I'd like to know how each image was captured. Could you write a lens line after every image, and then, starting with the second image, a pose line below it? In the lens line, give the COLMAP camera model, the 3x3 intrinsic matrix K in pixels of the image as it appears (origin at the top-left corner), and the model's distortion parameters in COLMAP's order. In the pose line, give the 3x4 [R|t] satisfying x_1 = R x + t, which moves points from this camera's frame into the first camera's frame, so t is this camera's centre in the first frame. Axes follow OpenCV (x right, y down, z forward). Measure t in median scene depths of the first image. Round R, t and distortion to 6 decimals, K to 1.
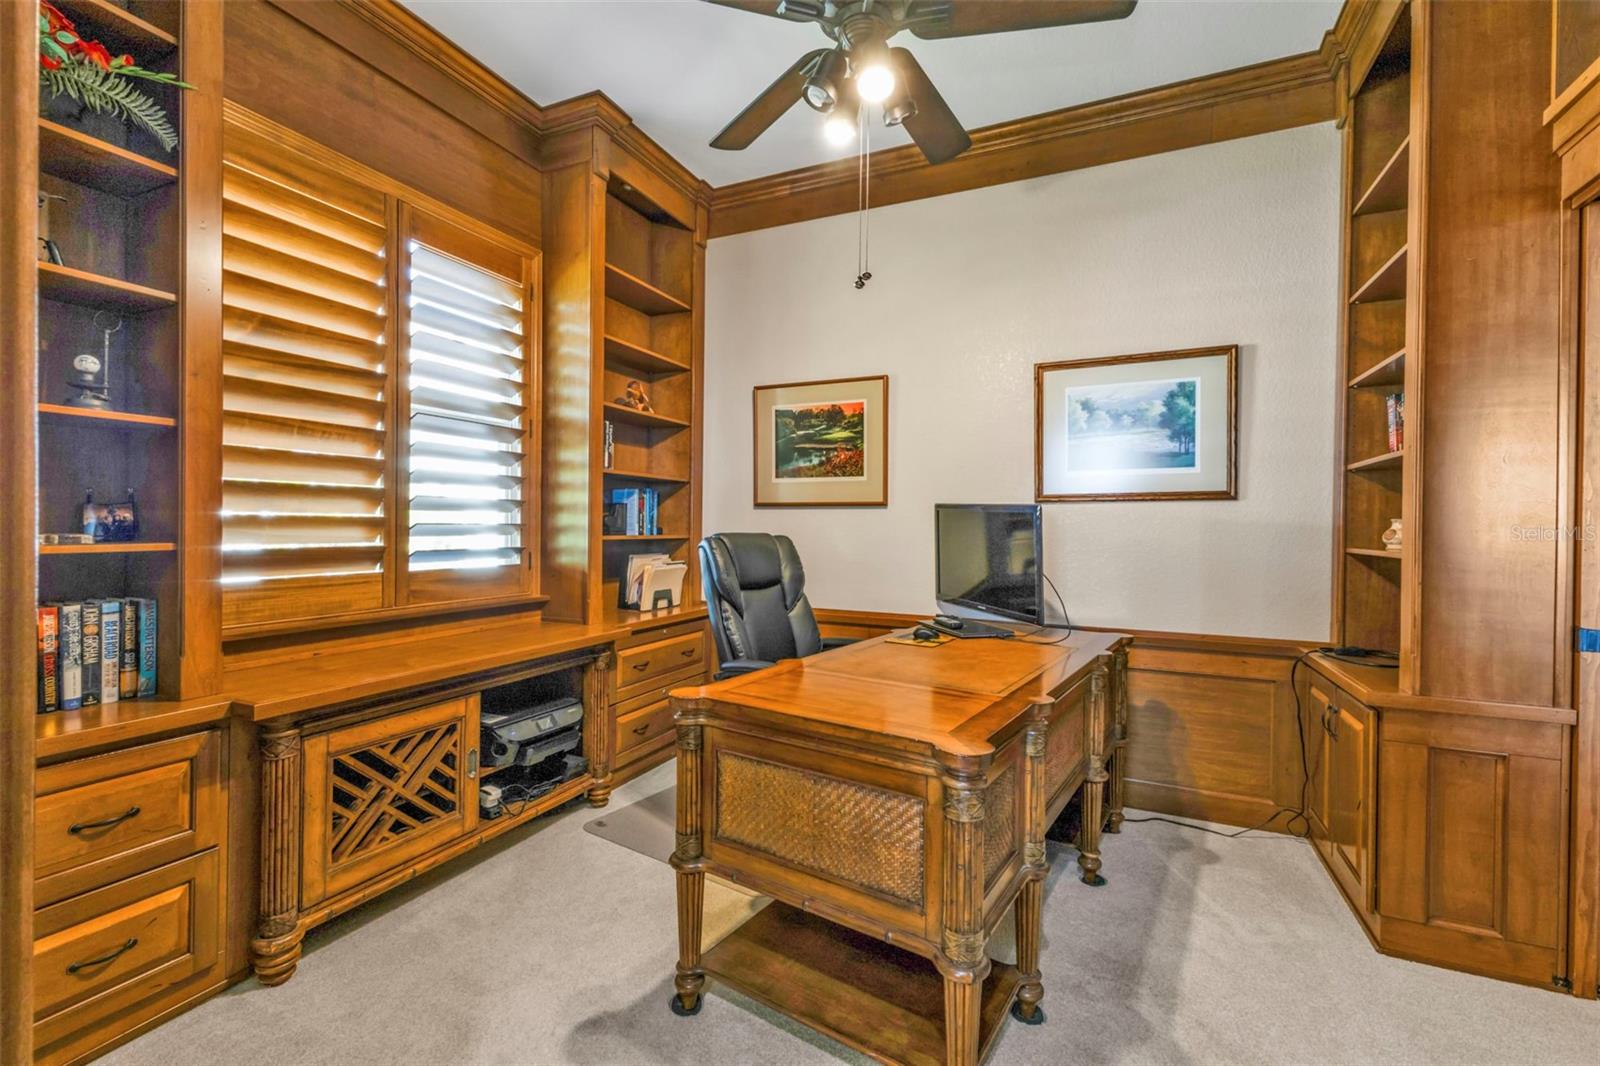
lens RADIAL K [[692.8, 0, 790.3], [0, 692.8, 528.9], [0, 0, 1]] dist [0.012747, -0.003957]
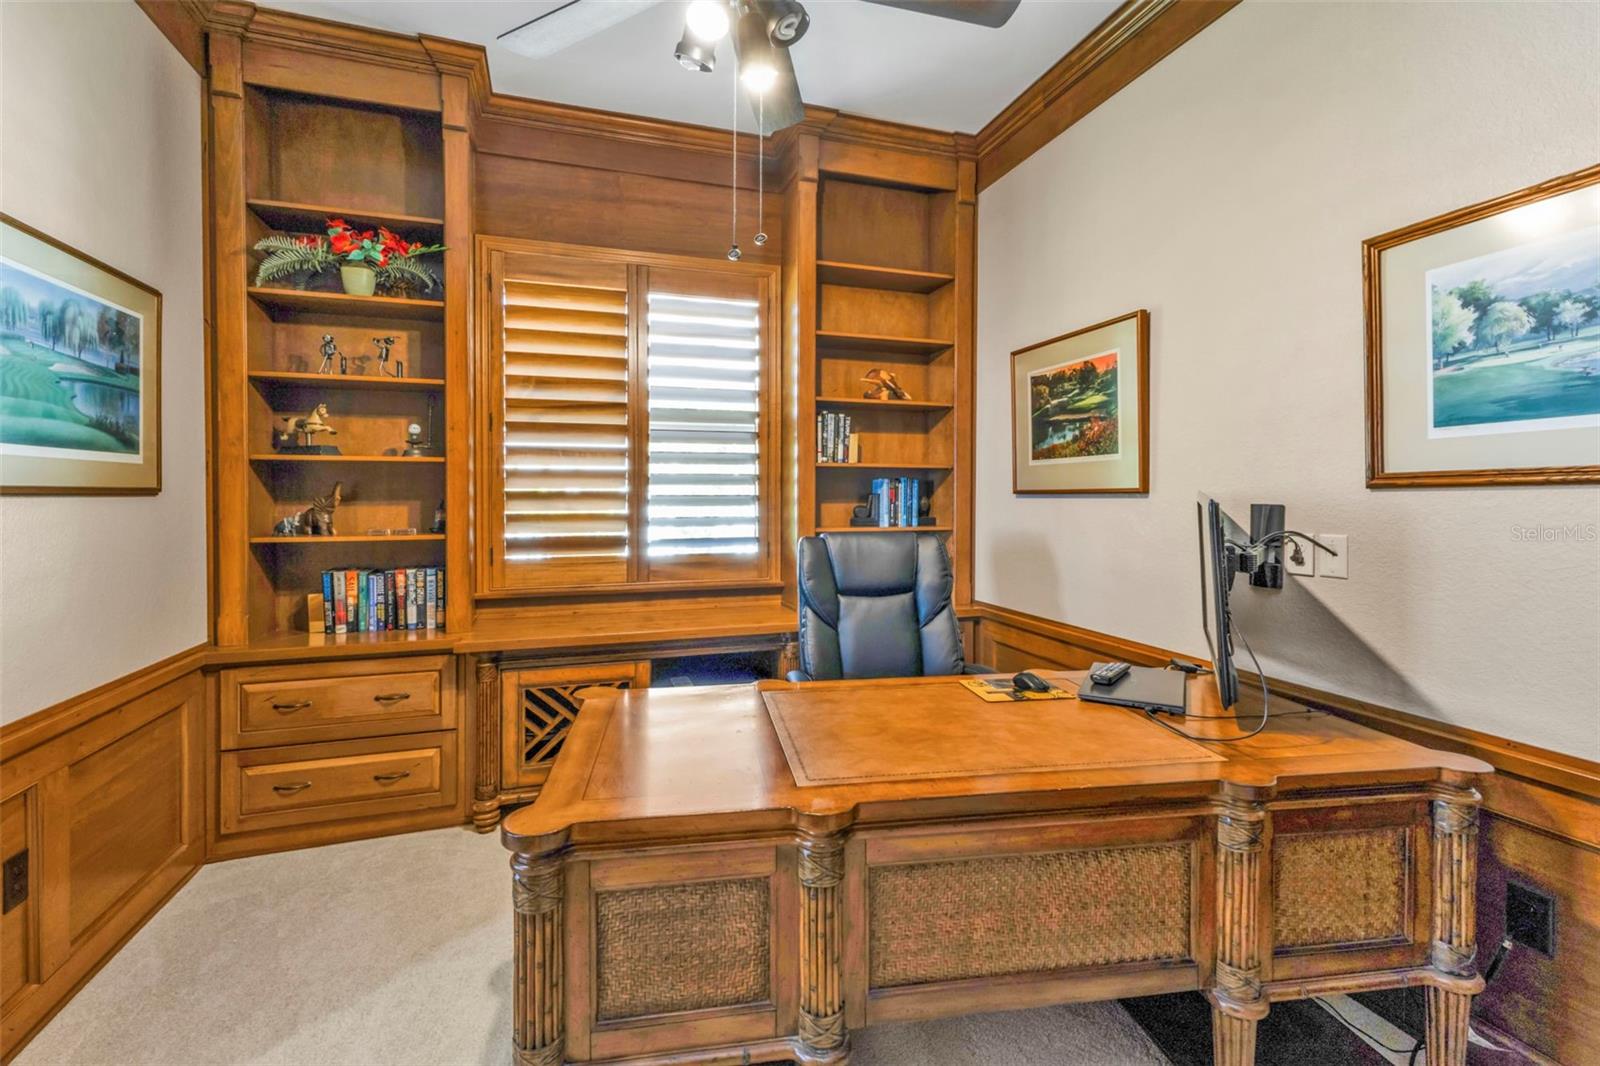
lens RADIAL K [[692.8, 0, 803.3], [0, 692.8, 502.0], [0, 0, 1]] dist [0.012747, -0.003957]
pose [[0.675491, -0.002023, -0.737365, 0.490561], [0.002514, 0.999997, -0.000441, -0.029723], [0.737364, -0.001556, 0.675494, 0.302797]]
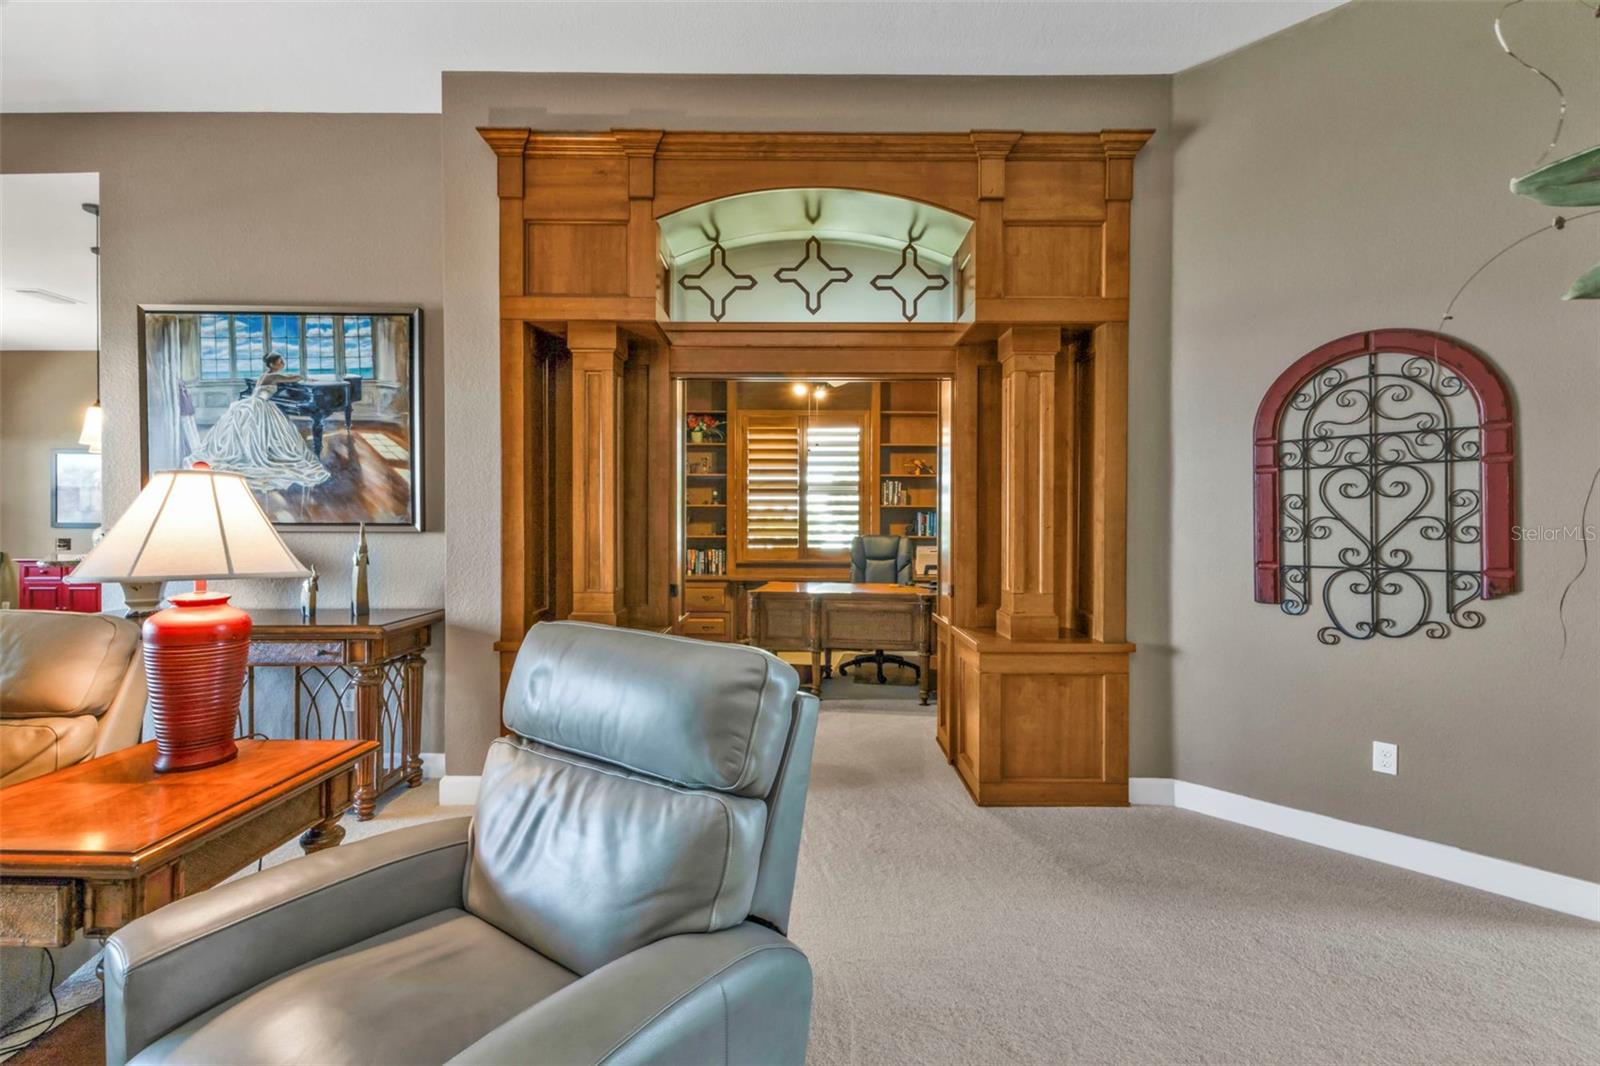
lens RADIAL K [[692.8, 0, 789.3], [0, 692.8, 524.6], [0, 0, 1]] dist [0.012747, -0.003957]
pose [[0.384010, -0.003984, -0.923320, 1.726065], [-0.003197, 0.999979, -0.005644, -0.012595], [0.923323, 0.005119, 0.383989, -0.125286]]
